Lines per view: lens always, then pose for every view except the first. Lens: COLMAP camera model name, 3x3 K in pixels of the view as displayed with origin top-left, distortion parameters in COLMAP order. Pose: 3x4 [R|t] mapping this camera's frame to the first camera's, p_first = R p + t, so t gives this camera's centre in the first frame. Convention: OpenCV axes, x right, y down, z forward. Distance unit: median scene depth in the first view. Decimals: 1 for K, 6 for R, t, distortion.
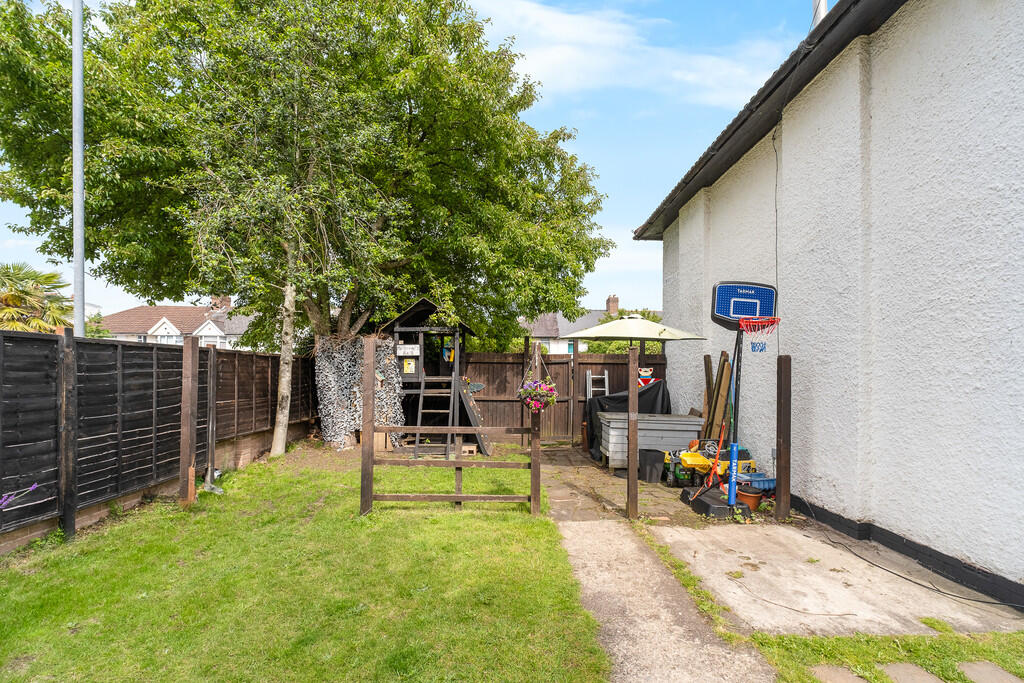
lens RADIAL K [[445.1, 0, 513.9], [0, 445.1, 373.5], [0, 0, 1]] dist [-0.001218, -0.000033]
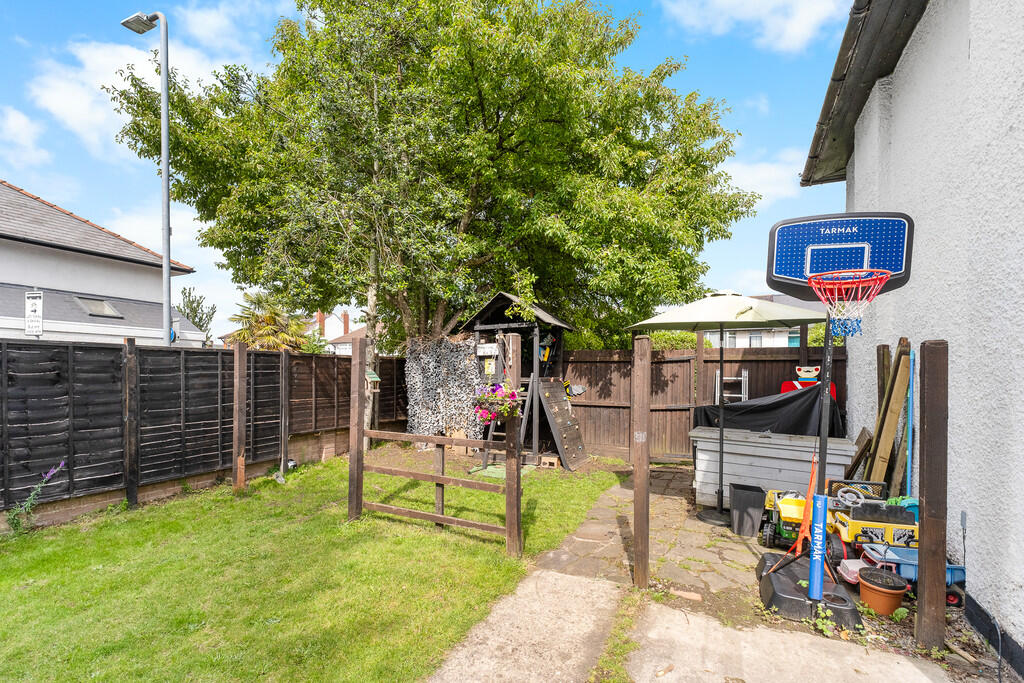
lens RADIAL K [[458.1, 0, 499.2], [0, 458.1, 374.0], [0, 0, 1]] dist [0.001276, 0.000311]
pose [[0.883774, -0.000946, -0.467913, 0.330051], [0.000782, 1.000000, -0.000543, -0.000656], [0.467913, 0.000114, 0.883774, 0.222476]]
